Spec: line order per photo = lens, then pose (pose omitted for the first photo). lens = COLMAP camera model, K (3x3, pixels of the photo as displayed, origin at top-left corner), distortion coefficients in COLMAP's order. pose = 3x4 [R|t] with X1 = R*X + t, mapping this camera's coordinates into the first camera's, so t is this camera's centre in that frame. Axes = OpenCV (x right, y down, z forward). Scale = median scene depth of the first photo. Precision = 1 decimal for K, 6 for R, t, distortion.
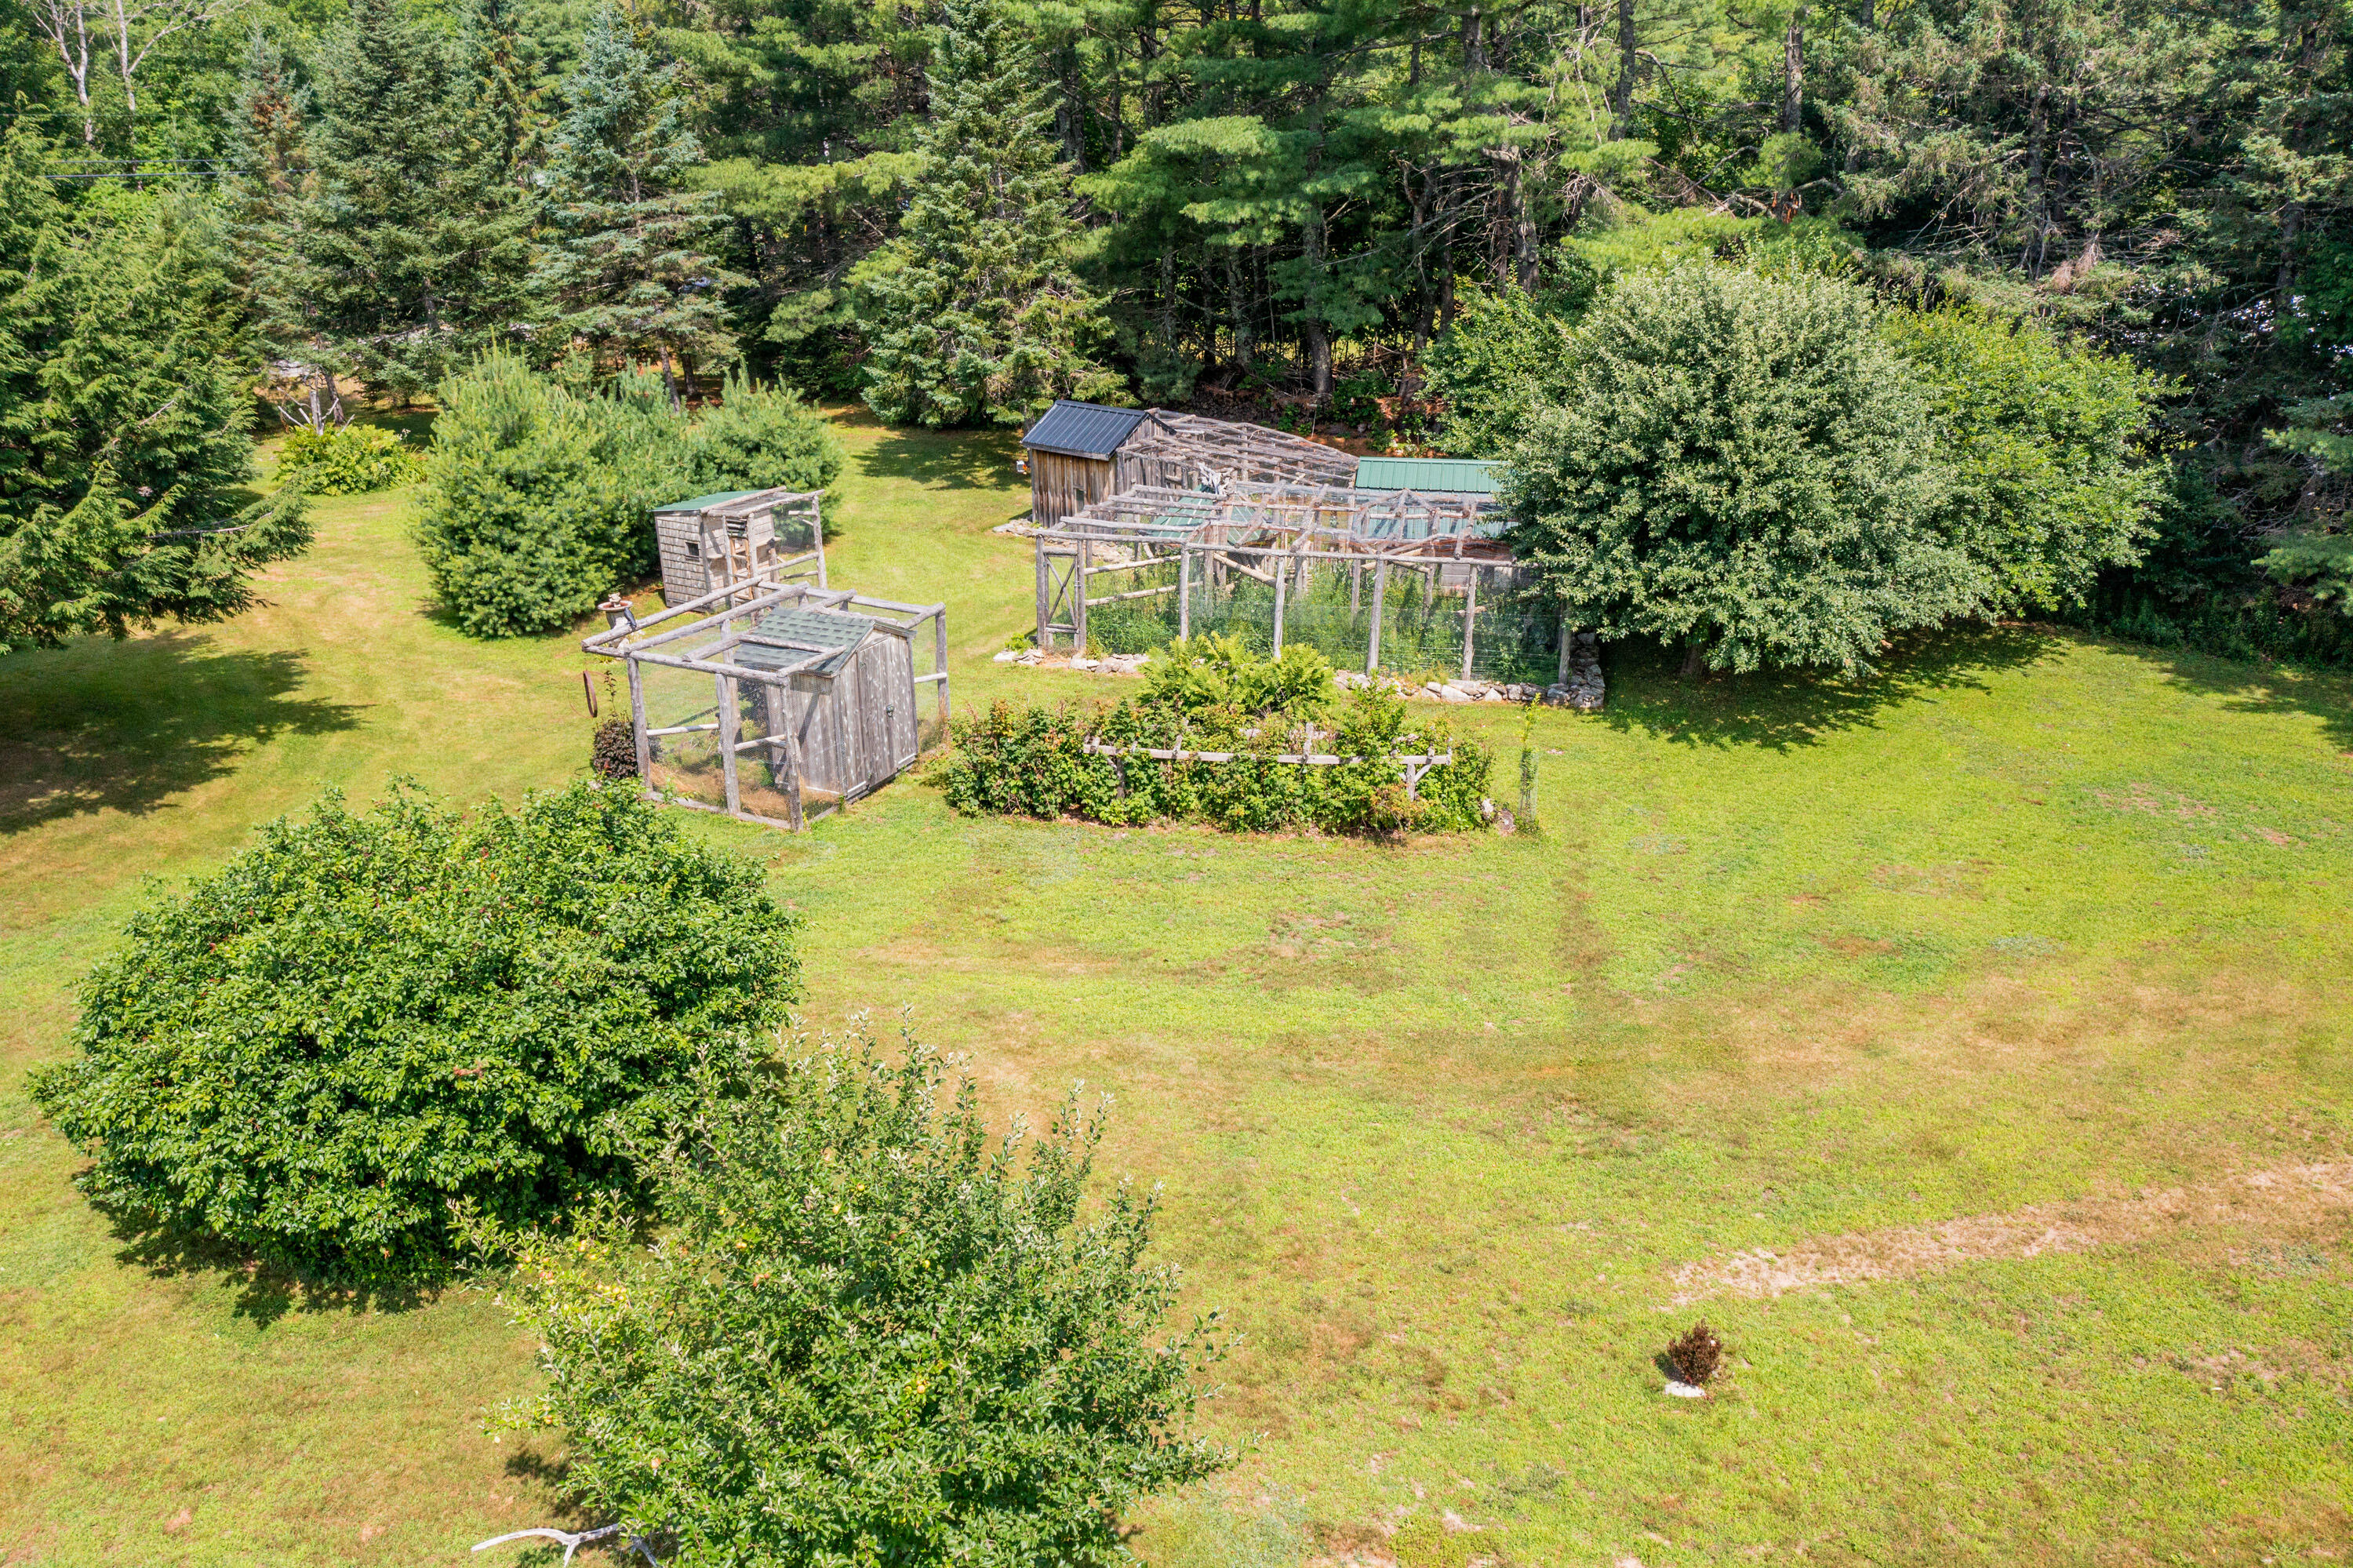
lens RADIAL K [[1873.5, 0, 1193.8], [0, 1873.5, 784.7], [0, 0, 1]] dist [-0.012337, -0.004102]
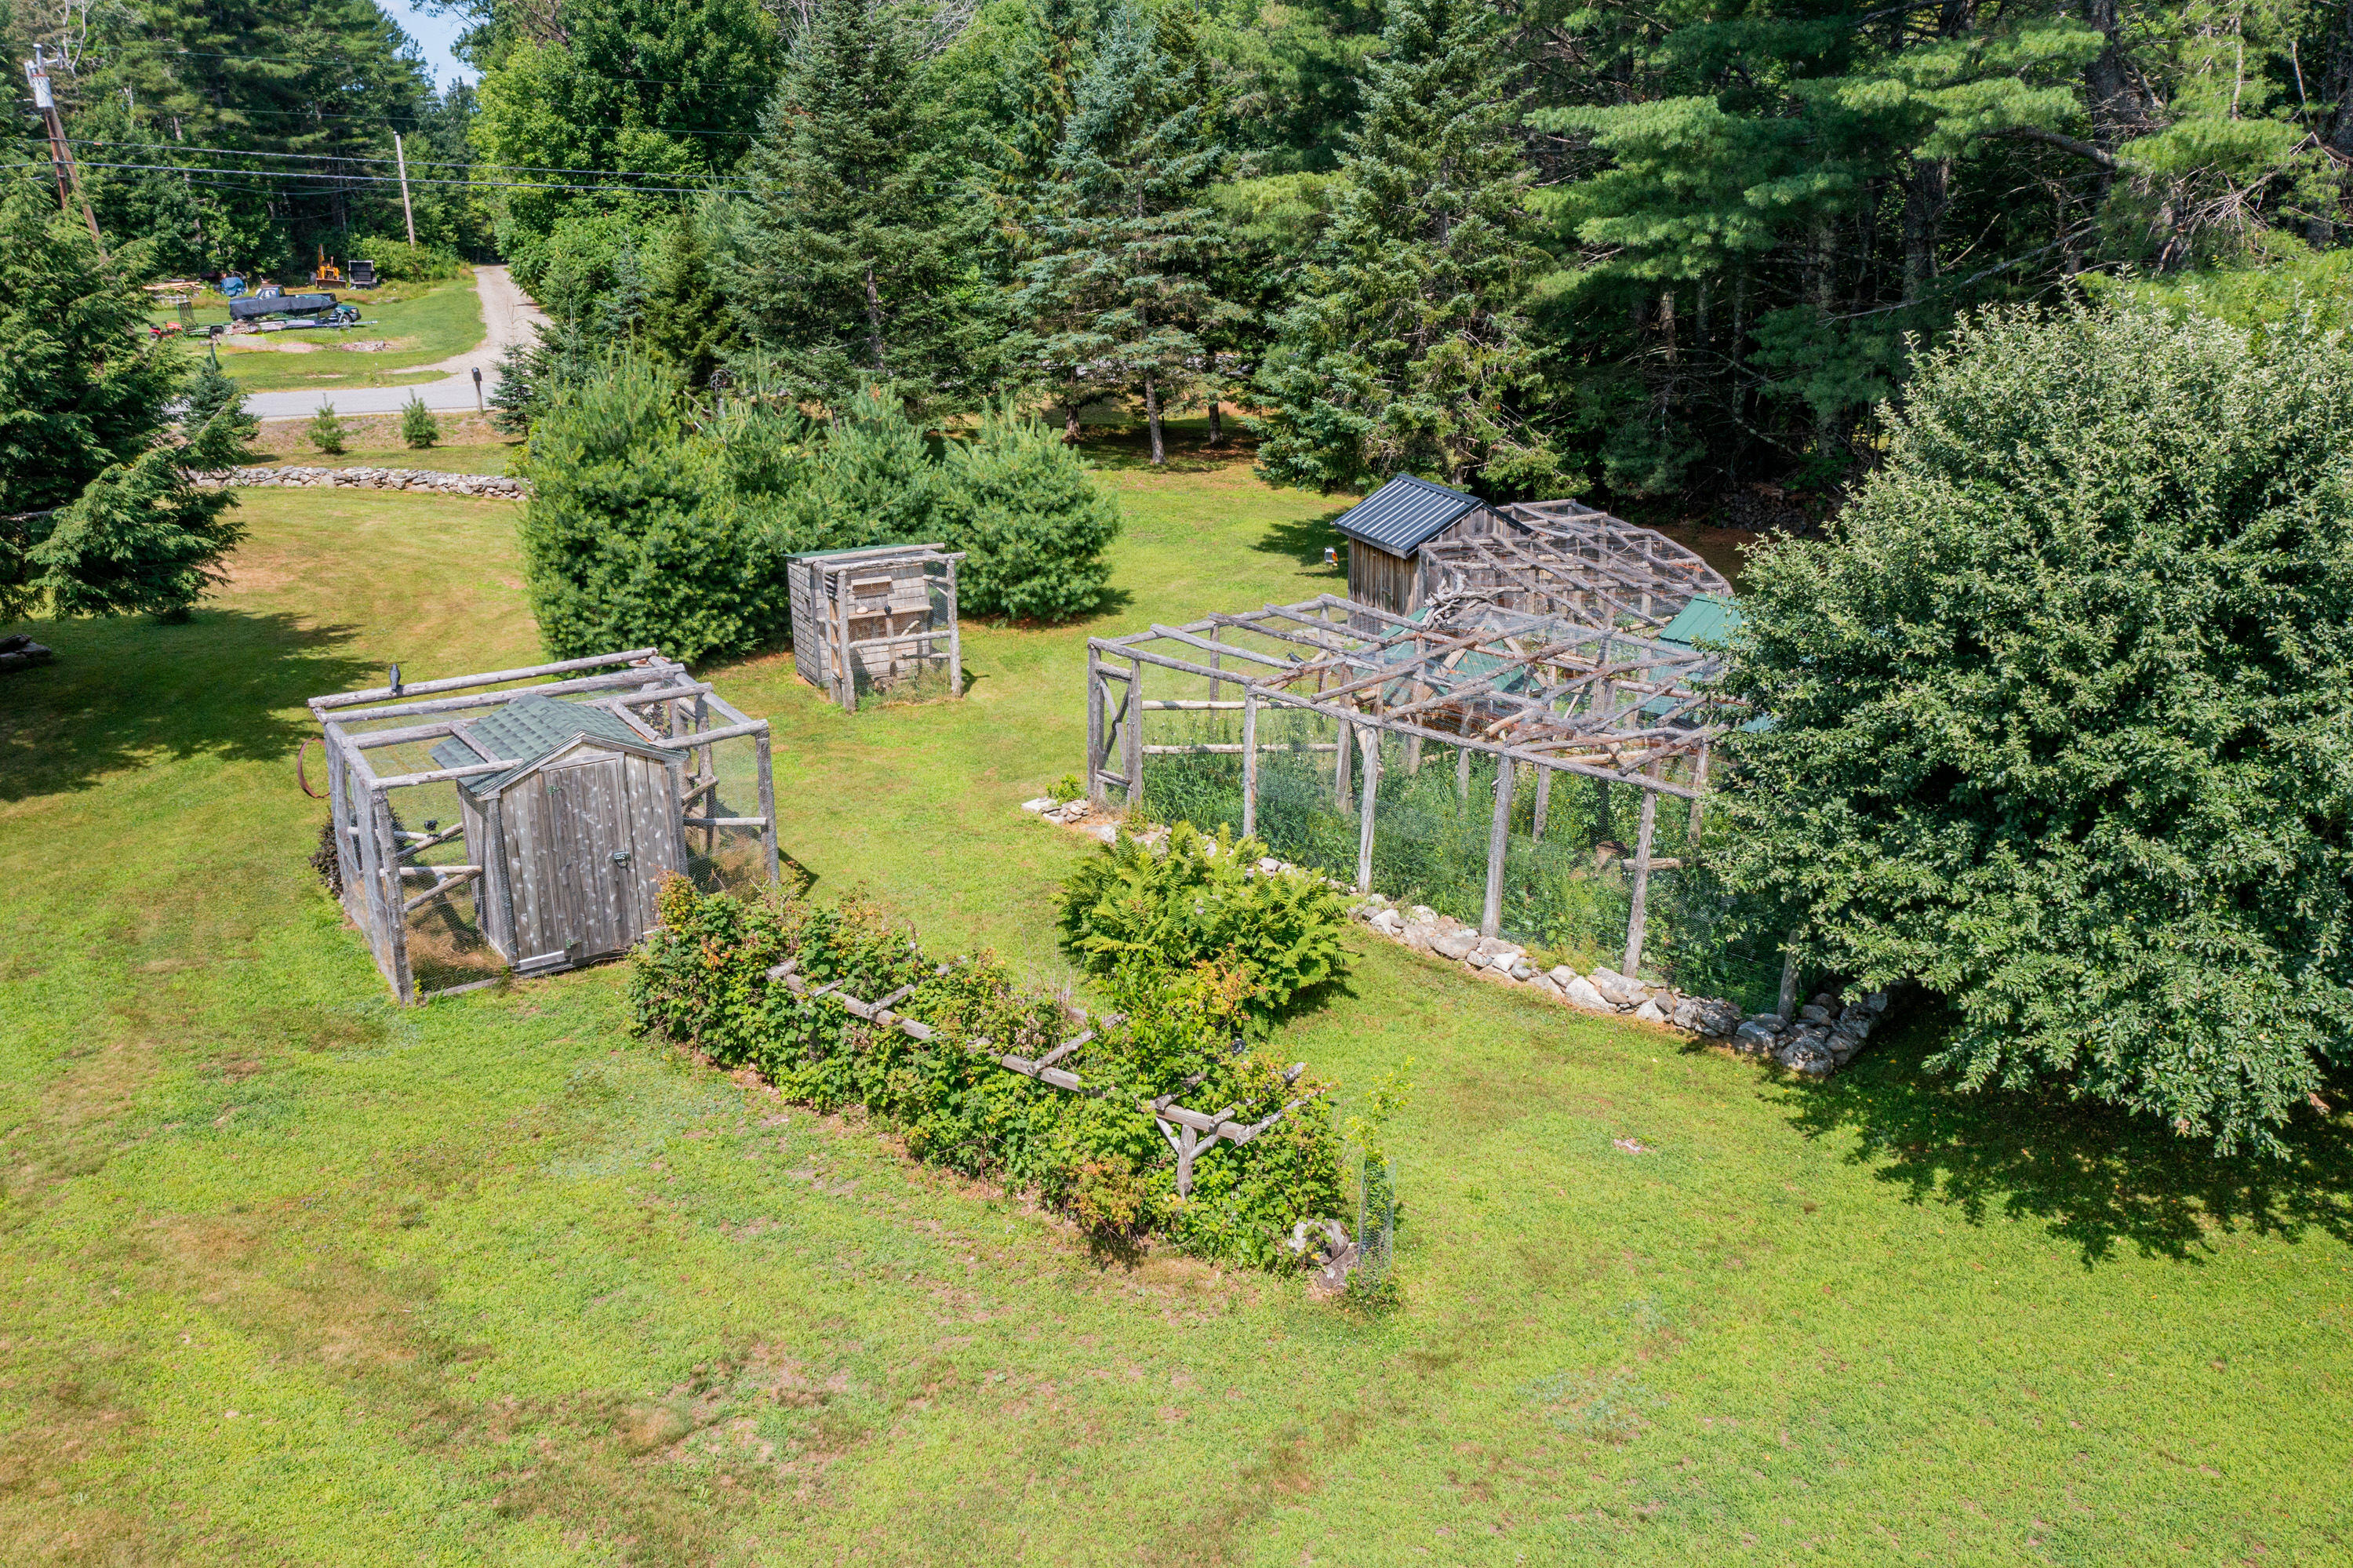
lens RADIAL K [[1873.5, 0, 1172.3], [0, 1873.5, 791.7], [0, 0, 1]] dist [-0.012337, -0.004102]
pose [[0.866451, 0.167345, -0.470381, 0.264698], [-0.183854, 0.982892, 0.011016, -0.084654], [0.464177, 0.076937, 0.882395, 0.359397]]
